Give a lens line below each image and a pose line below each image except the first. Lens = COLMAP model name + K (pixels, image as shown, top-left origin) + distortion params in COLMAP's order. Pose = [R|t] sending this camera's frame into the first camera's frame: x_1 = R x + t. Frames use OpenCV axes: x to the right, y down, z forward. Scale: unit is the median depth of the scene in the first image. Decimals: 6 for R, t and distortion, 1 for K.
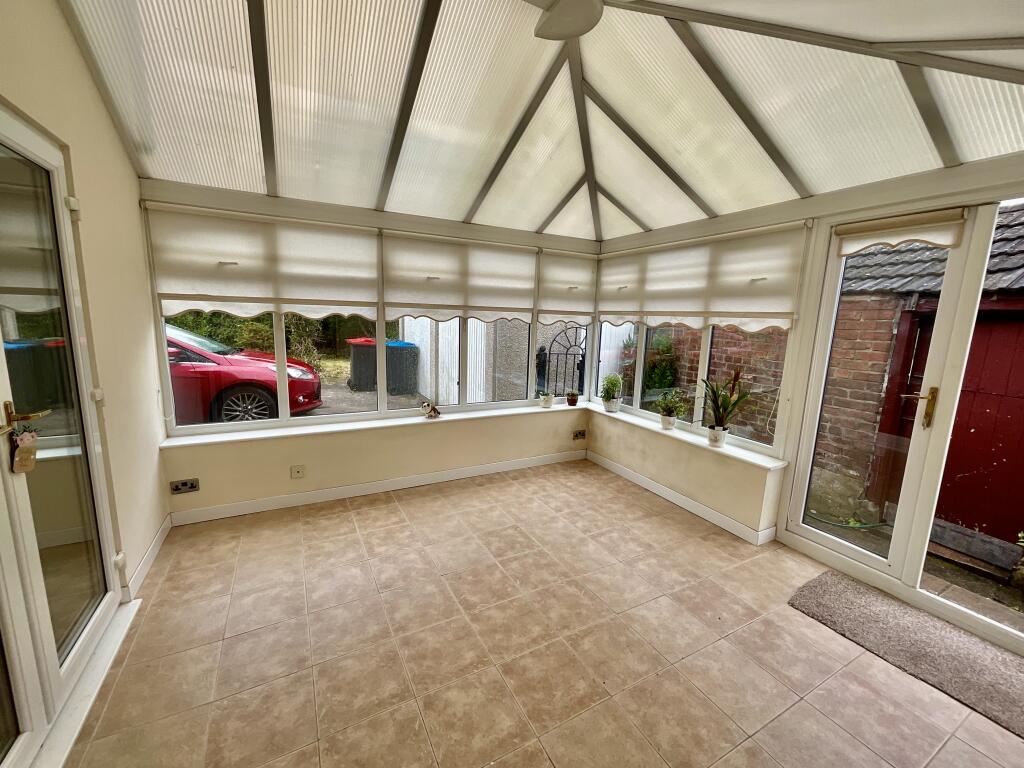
lens RADIAL K [[416.0, 0, 508.5], [0, 416.0, 386.2], [0, 0, 1]] dist [-0.002947, 0.001032]
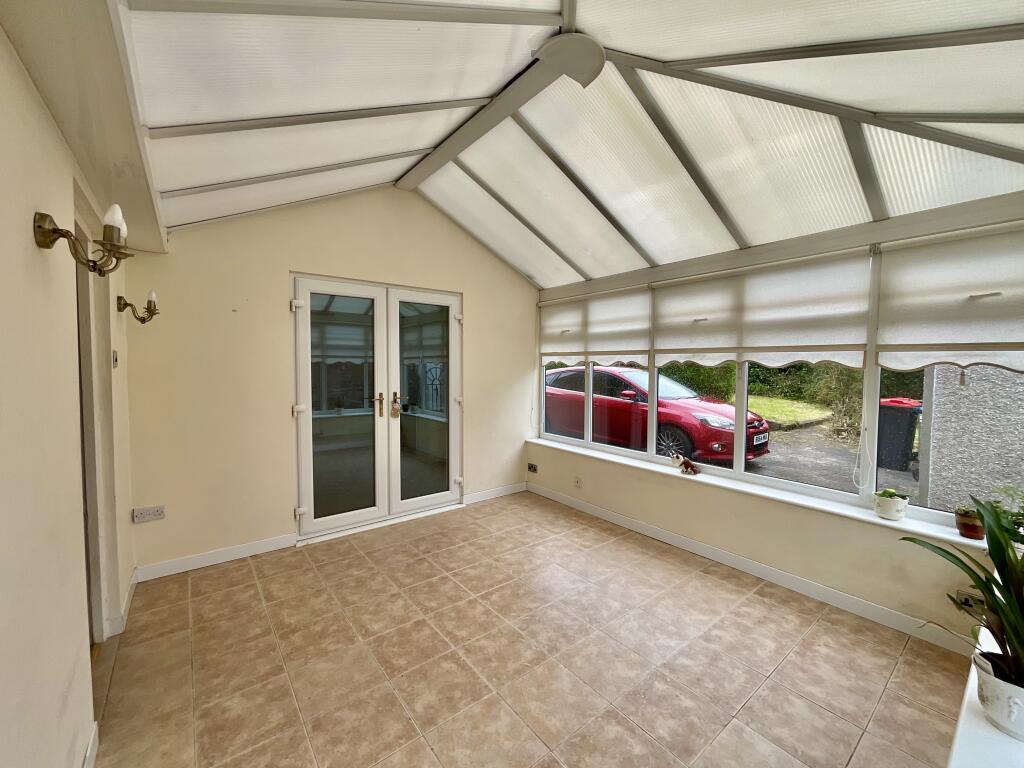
lens RADIAL K [[416.0, 0, 508.7], [0, 416.0, 381.9], [0, 0, 1]] dist [-0.002947, 0.001032]
pose [[0.167399, 0.012613, -0.985809, 0.805836], [-0.163938, 0.986353, -0.015218, -0.052789], [0.972164, 0.164159, 0.167182, 0.569205]]
